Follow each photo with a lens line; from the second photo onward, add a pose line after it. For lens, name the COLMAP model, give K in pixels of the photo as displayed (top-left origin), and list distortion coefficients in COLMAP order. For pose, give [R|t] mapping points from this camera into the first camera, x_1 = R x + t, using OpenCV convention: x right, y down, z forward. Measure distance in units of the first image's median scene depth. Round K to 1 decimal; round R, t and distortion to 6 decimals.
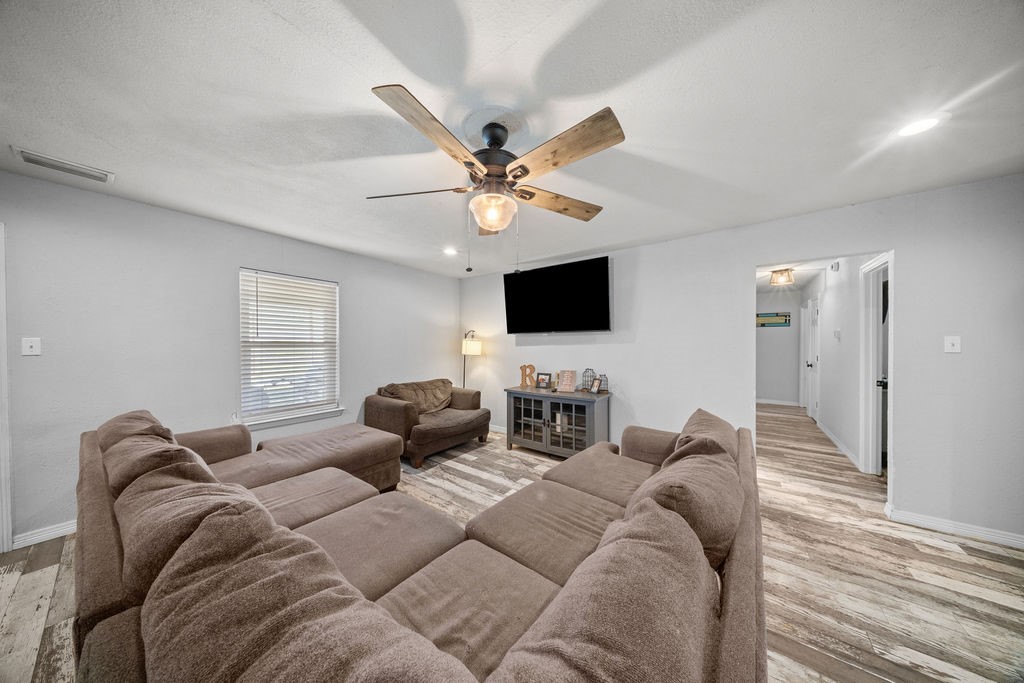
lens RADIAL K [[302.7, 0, 515.5], [0, 302.7, 339.4], [0, 0, 1]] dist [0.009060, -0.003908]
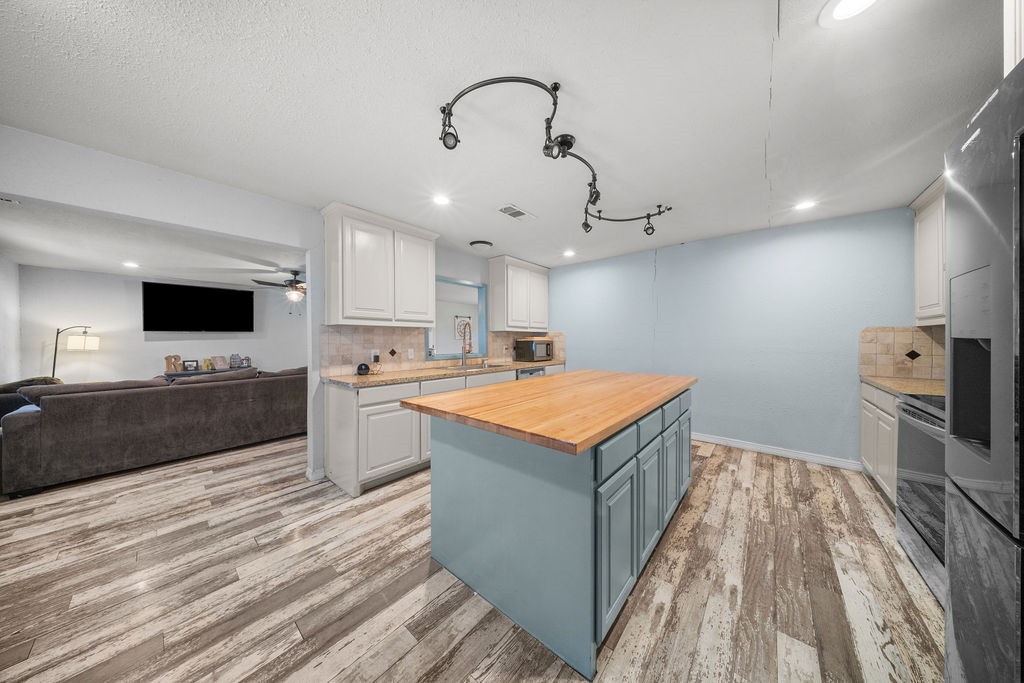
lens RADIAL K [[302.7, 0, 515.5], [0, 302.7, 339.4], [0, 0, 1]] dist [0.009060, -0.003908]
pose [[0.067178, 0.001678, 0.997740, -1.428929], [0.004049, 0.999990, -0.001954, 0.027466], [-0.997733, 0.004171, 0.067171, -0.704132]]
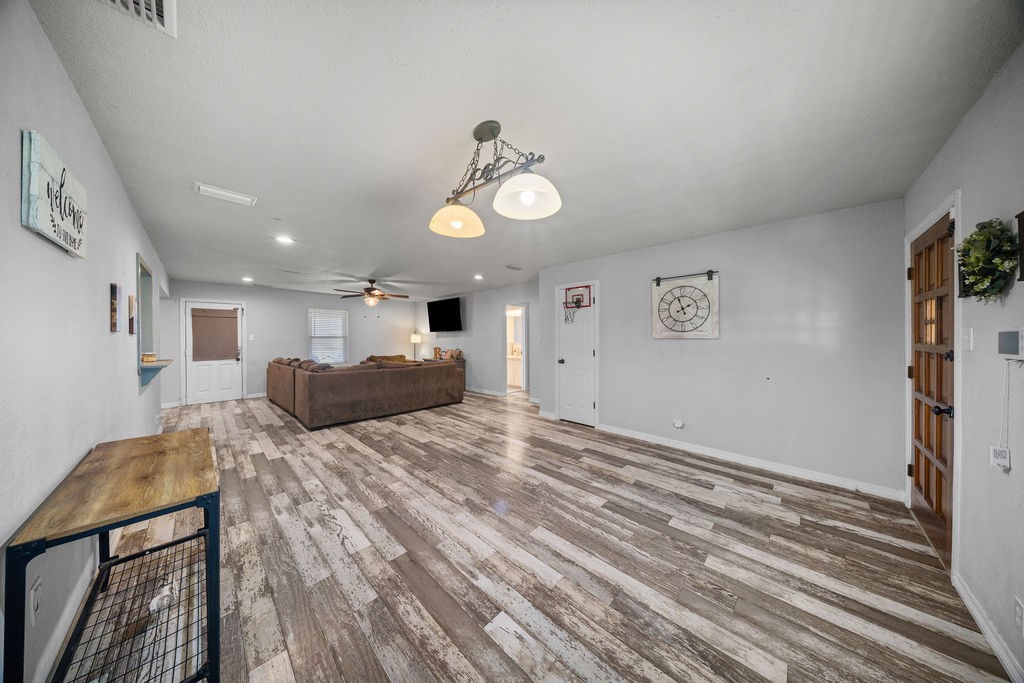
lens RADIAL K [[299.8, 0, 515.5], [0, 299.8, 337.4], [0, 0, 1]] dist [0.009127, -0.003759]
pose [[0.991596, -0.001640, -0.129362, 0.985137], [0.002901, 0.999950, 0.009562, -0.000254], [0.129340, -0.009857, 0.991551, -1.106601]]
